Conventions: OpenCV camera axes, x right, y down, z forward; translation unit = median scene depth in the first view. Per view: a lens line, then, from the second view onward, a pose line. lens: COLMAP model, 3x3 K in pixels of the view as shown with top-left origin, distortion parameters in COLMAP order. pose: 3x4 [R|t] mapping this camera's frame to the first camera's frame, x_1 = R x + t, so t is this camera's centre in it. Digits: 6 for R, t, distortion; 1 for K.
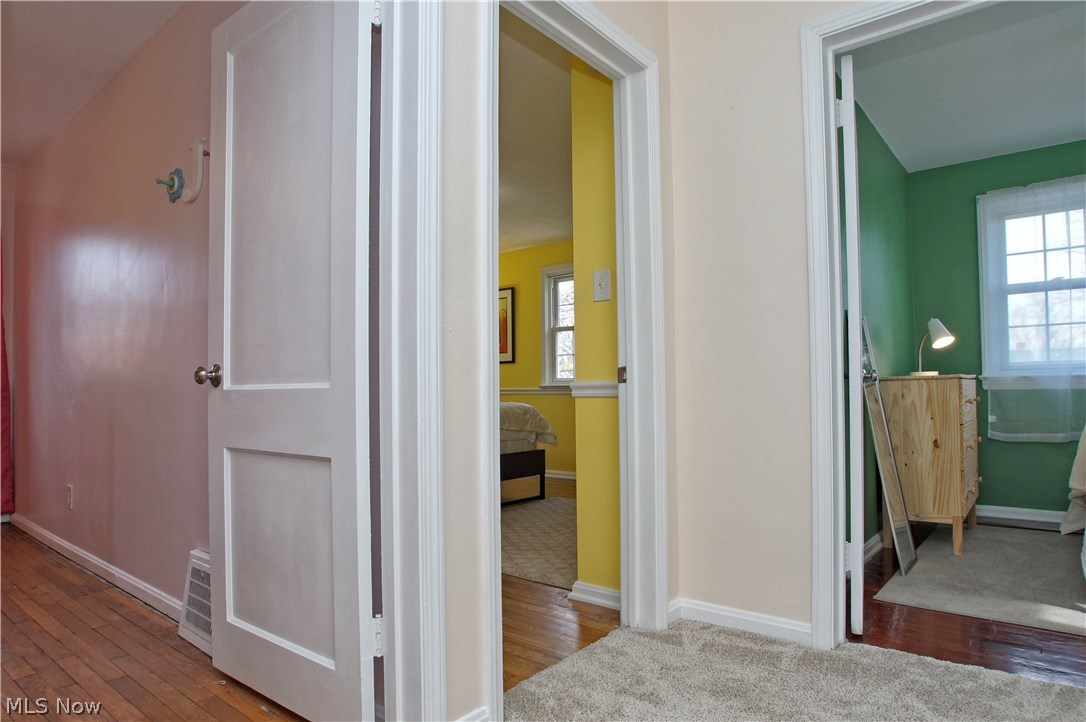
lens RADIAL K [[519.2, 0, 543.5], [0, 519.2, 358.1], [0, 0, 1]] dist [-0.014649, 0.000459]
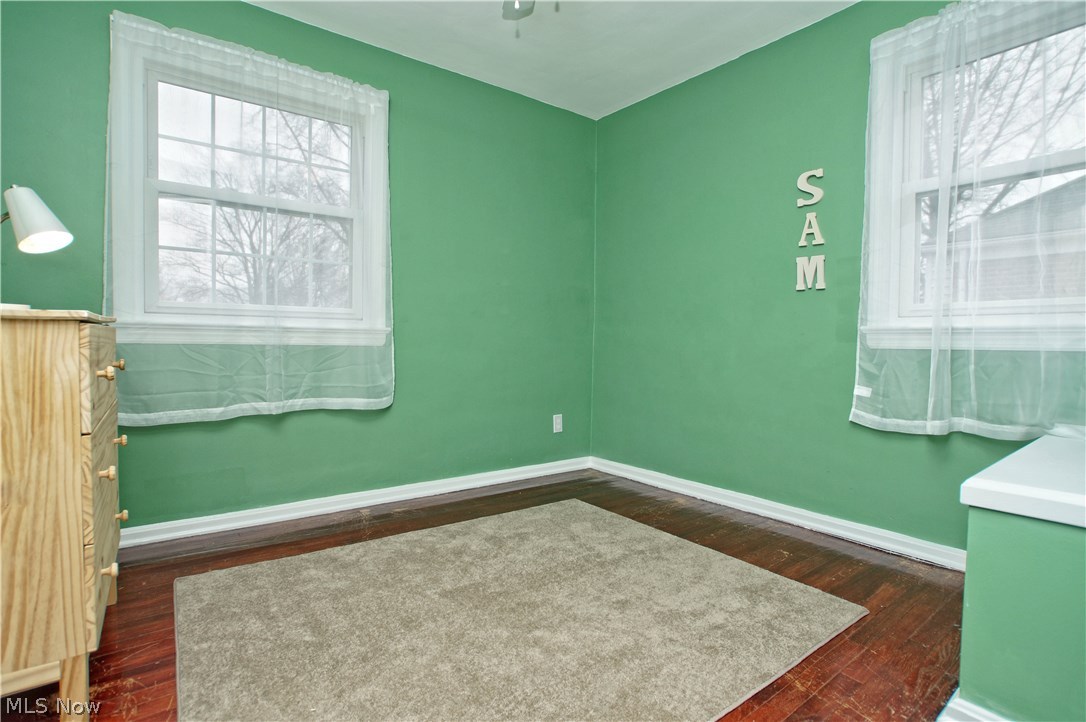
lens RADIAL K [[519.2, 0, 543.5], [0, 519.2, 358.1], [0, 0, 1]] dist [-0.014649, 0.000459]
pose [[0.142269, -0.009849, 0.989779, 0.354579], [-0.028862, 0.999484, 0.014095, 0.052314], [-0.989407, -0.030572, 0.141912, 0.447001]]
